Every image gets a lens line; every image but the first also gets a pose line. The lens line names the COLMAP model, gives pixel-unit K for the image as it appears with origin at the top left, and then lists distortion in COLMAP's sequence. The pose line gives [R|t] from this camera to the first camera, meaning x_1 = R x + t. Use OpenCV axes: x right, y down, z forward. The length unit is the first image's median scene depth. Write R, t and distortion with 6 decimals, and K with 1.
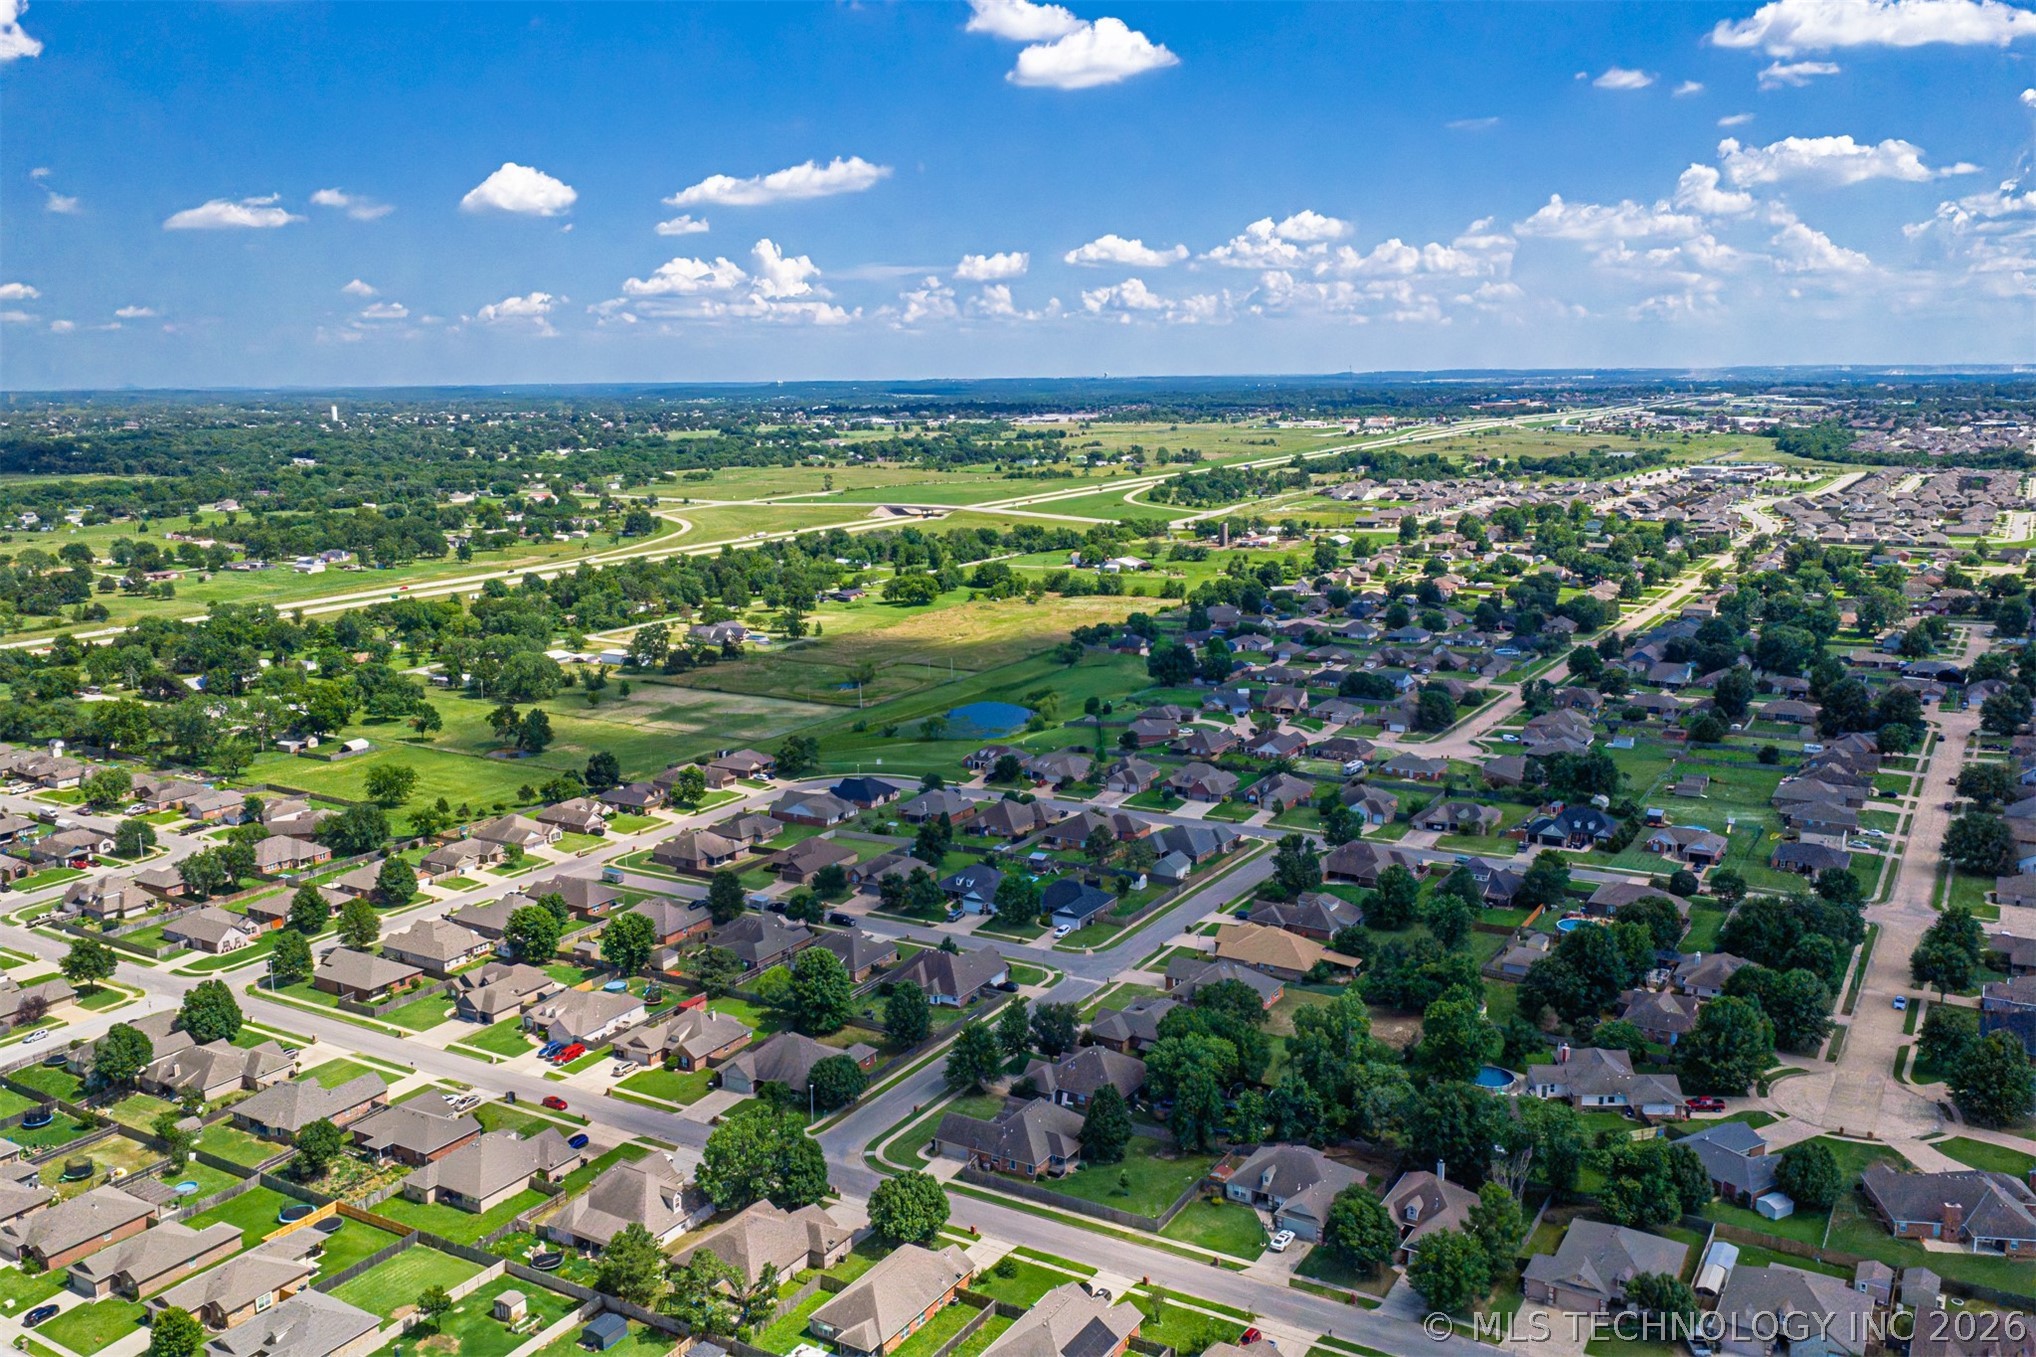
lens RADIAL K [[1657.5, 0, 1016.5], [0, 1657.5, 677.9], [0, 0, 1]] dist [-0.003584, -0.002097]
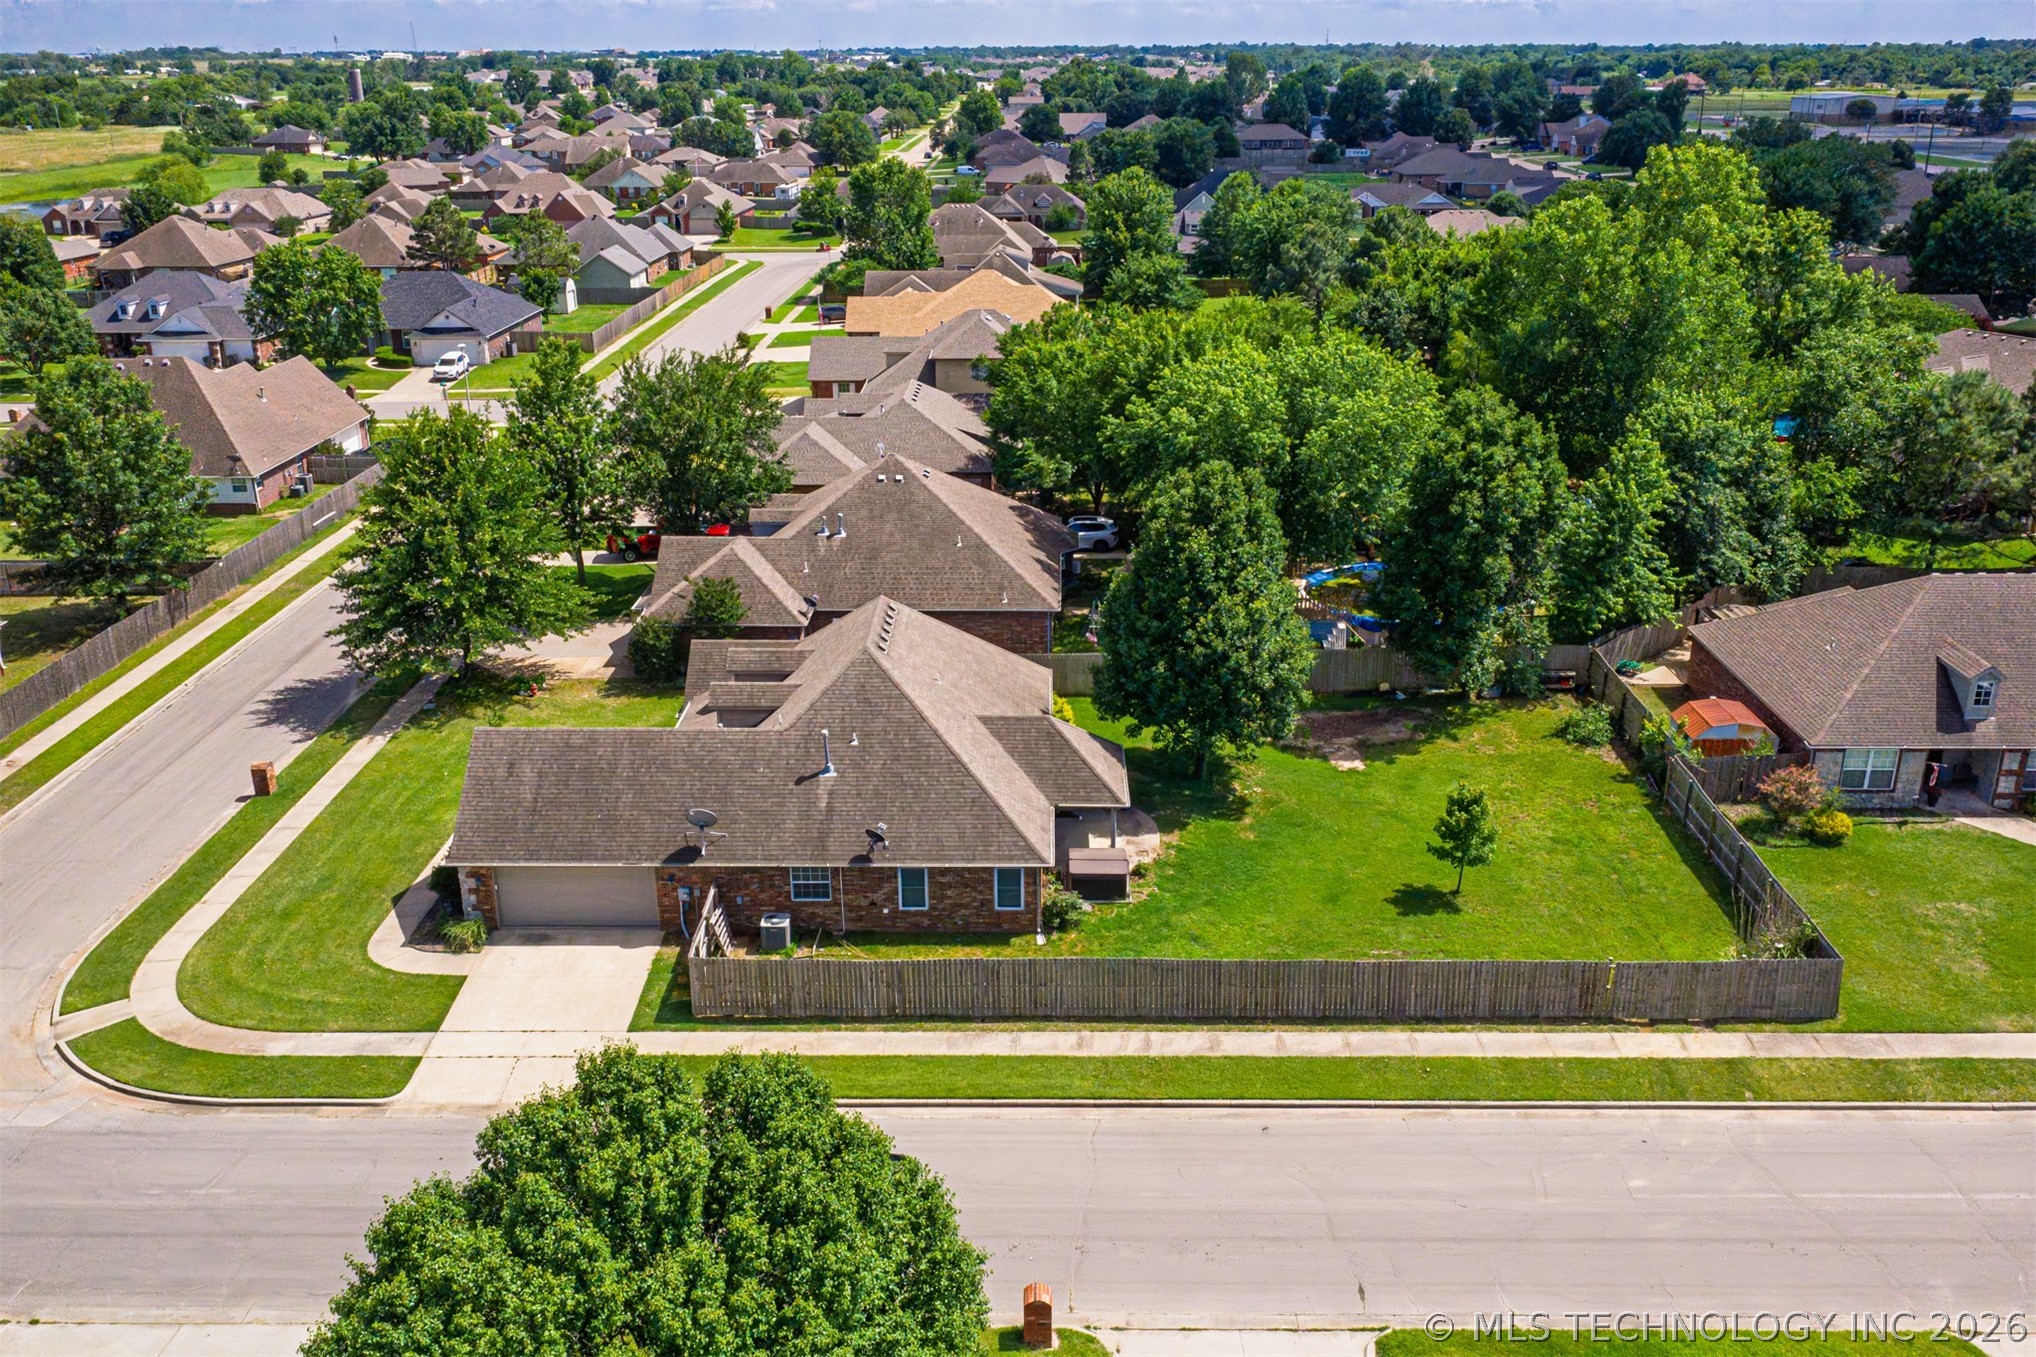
lens RADIAL K [[1657.5, 0, 1019.2], [0, 1657.5, 676.5], [0, 0, 1]] dist [-0.003584, -0.002097]
pose [[0.857261, -0.163327, 0.488291, -0.080216], [0.079614, 0.978997, 0.187688, 0.209285], [-0.508690, -0.122023, 0.852259, 0.746473]]
